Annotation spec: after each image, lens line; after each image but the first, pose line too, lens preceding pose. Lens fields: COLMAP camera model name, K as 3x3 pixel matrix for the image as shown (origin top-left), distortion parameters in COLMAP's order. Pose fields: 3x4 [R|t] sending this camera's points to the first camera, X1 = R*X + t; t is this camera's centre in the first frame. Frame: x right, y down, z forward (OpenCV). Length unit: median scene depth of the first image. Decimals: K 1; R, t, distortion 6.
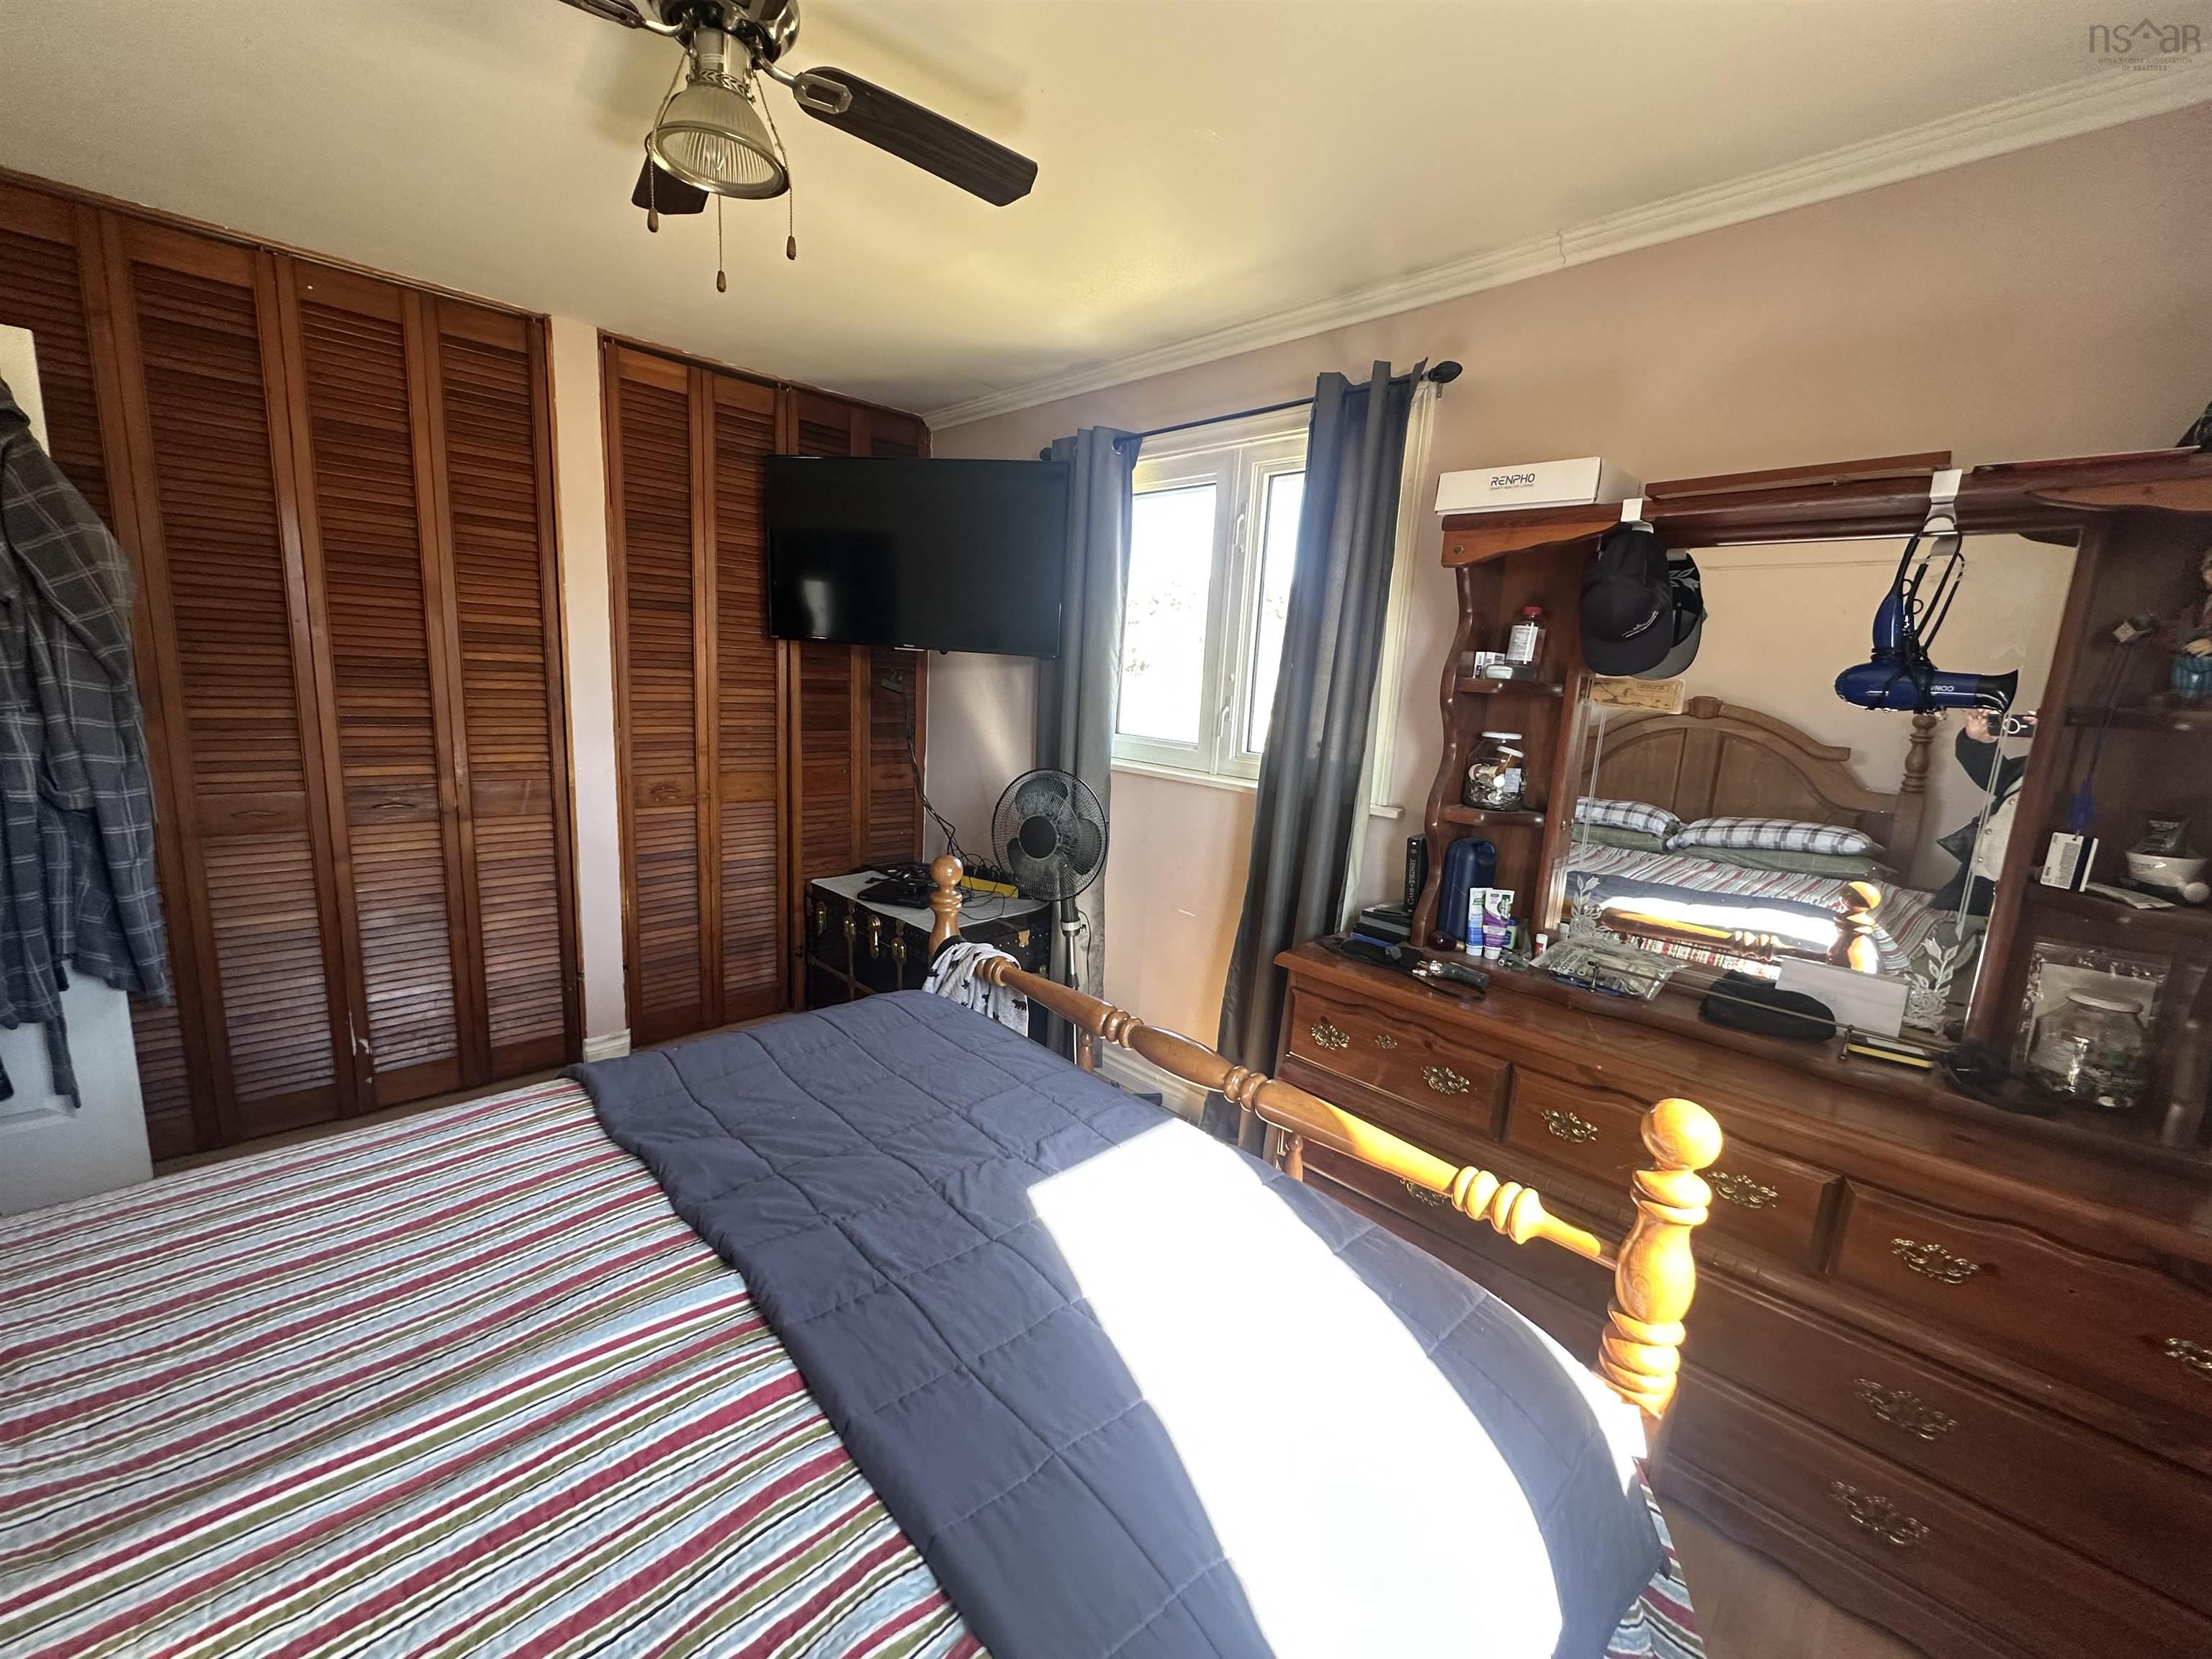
lens RADIAL K [[876.6, 0, 1104.8], [0, 876.6, 825.8], [0, 0, 1]] dist [-0.007238, 0.000641]
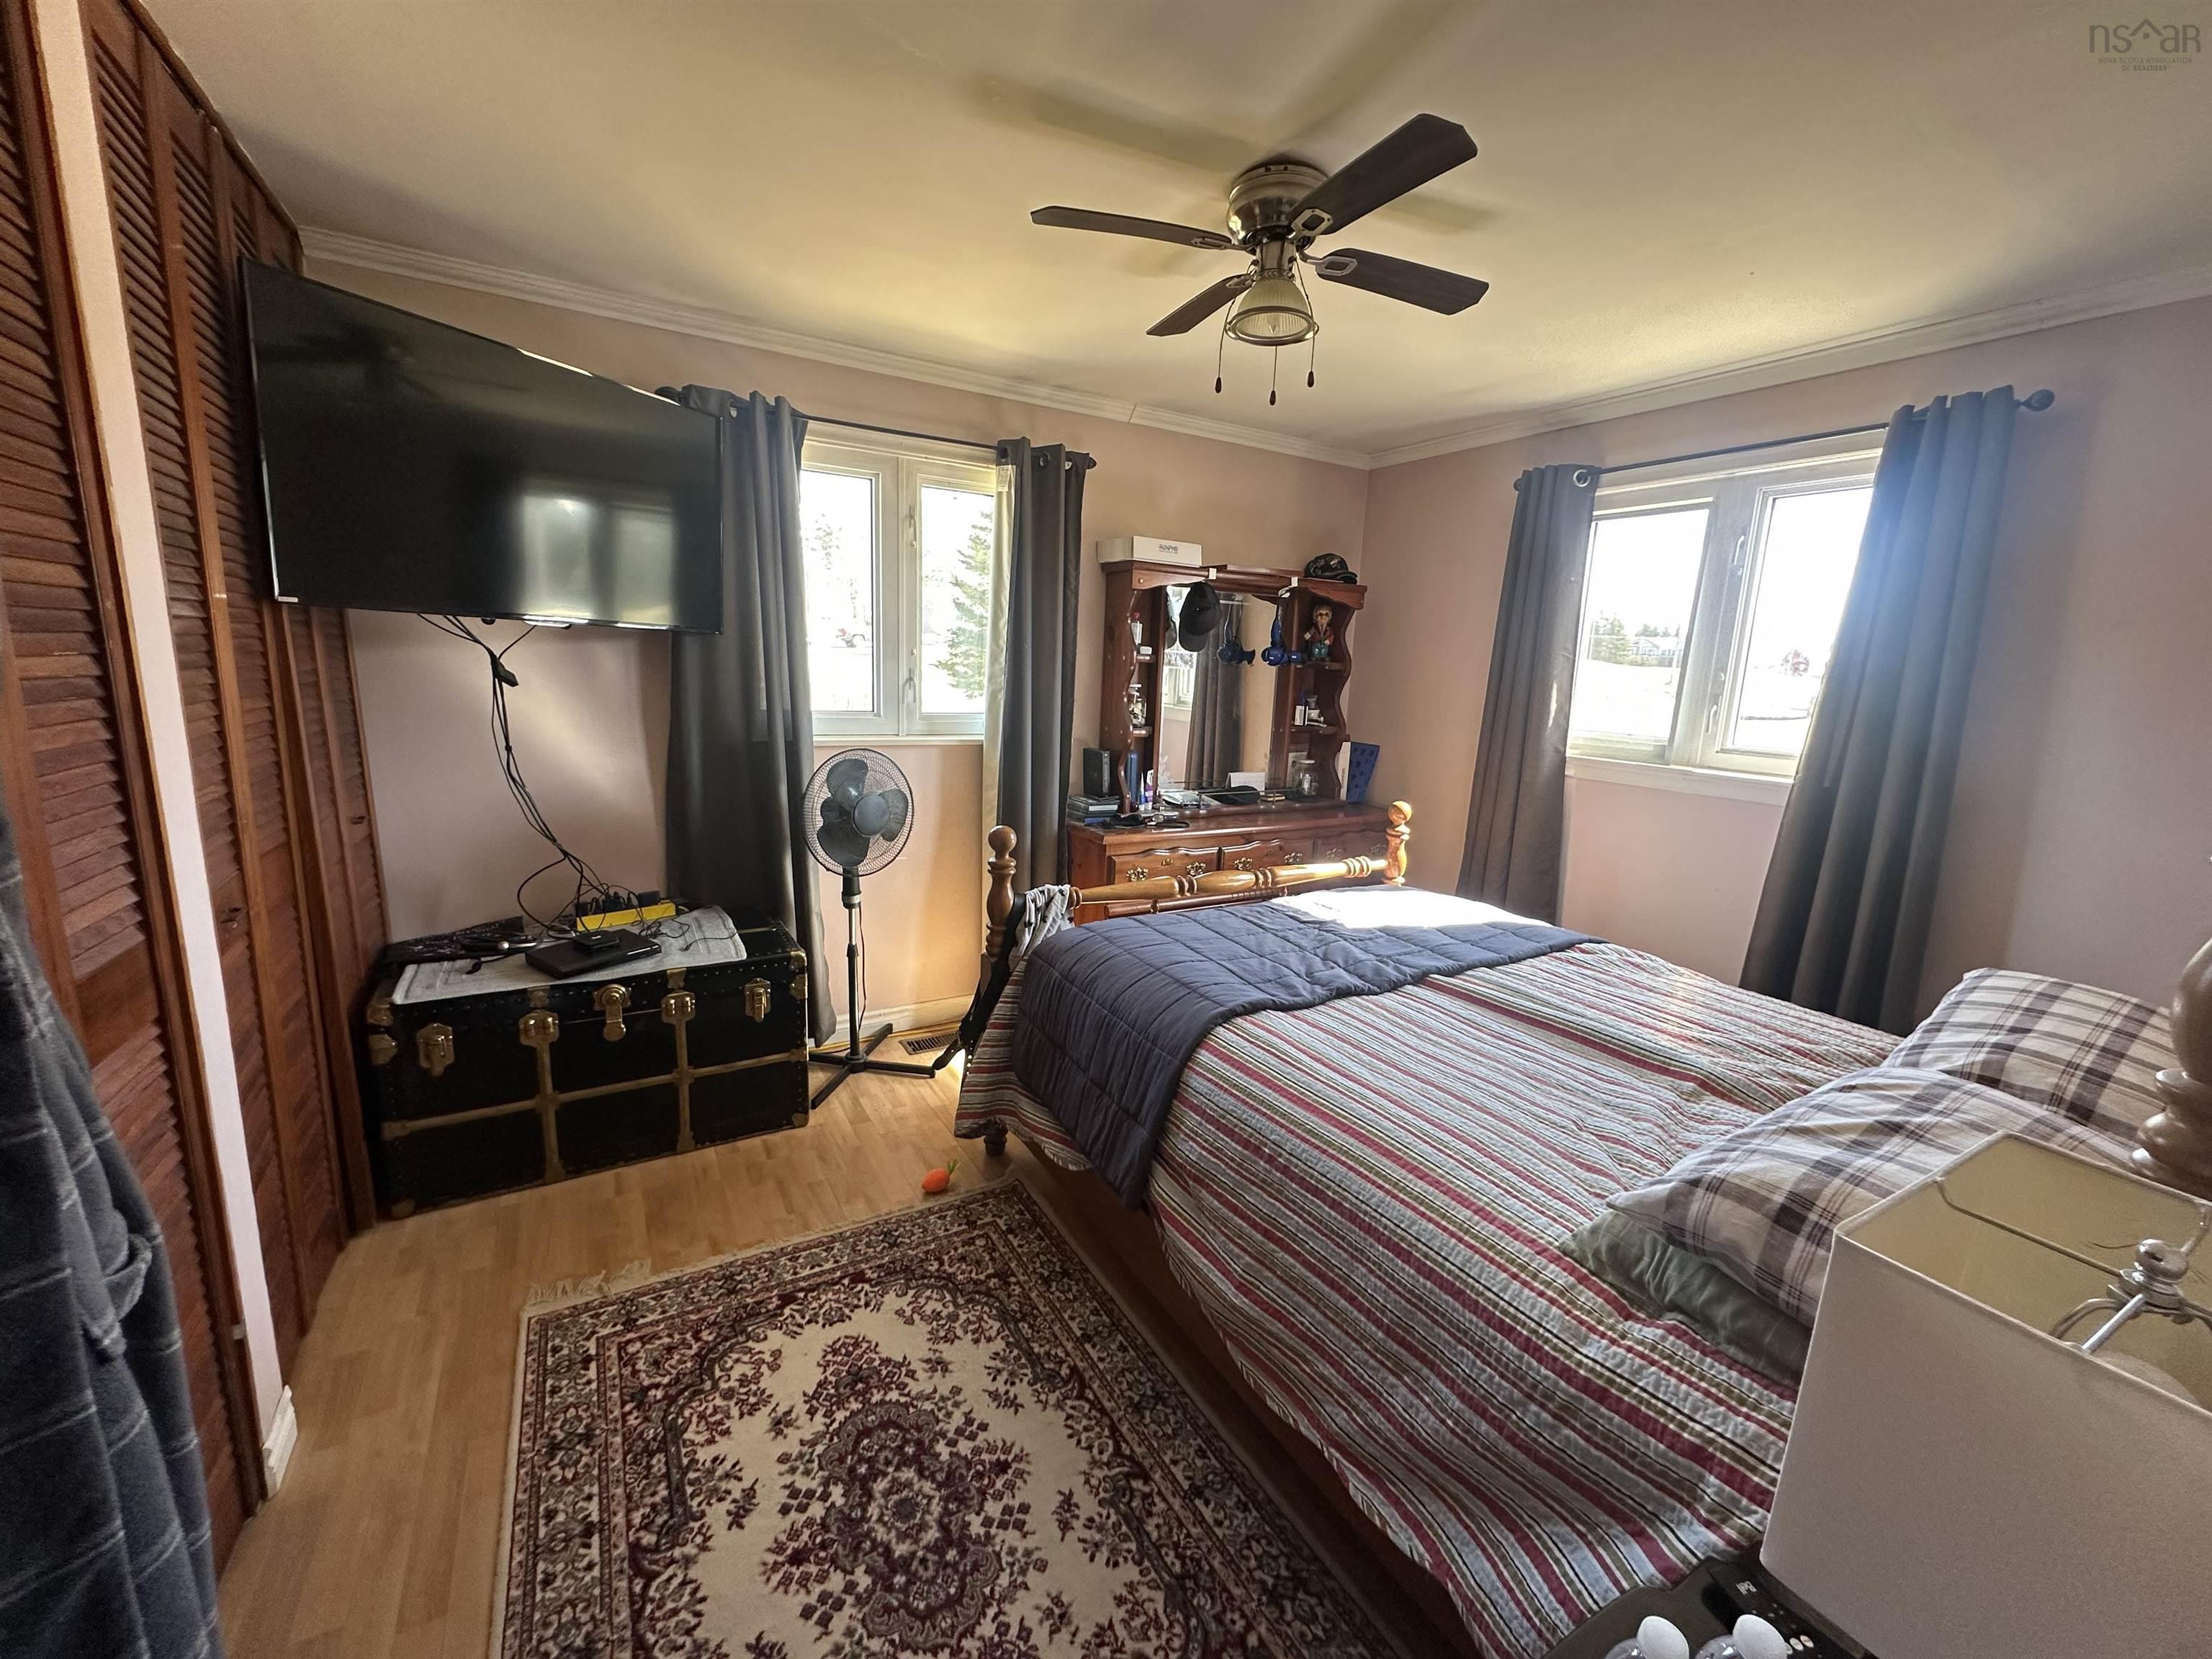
lens RADIAL K [[876.6, 0, 1104.8], [0, 876.6, 825.8], [0, 0, 1]] dist [-0.007238, 0.000641]
pose [[0.240591, -0.221893, 0.944923, -1.279304], [0.149914, 0.970332, 0.189690, -0.170191], [-0.958980, 0.096019, 0.266718, 0.602049]]
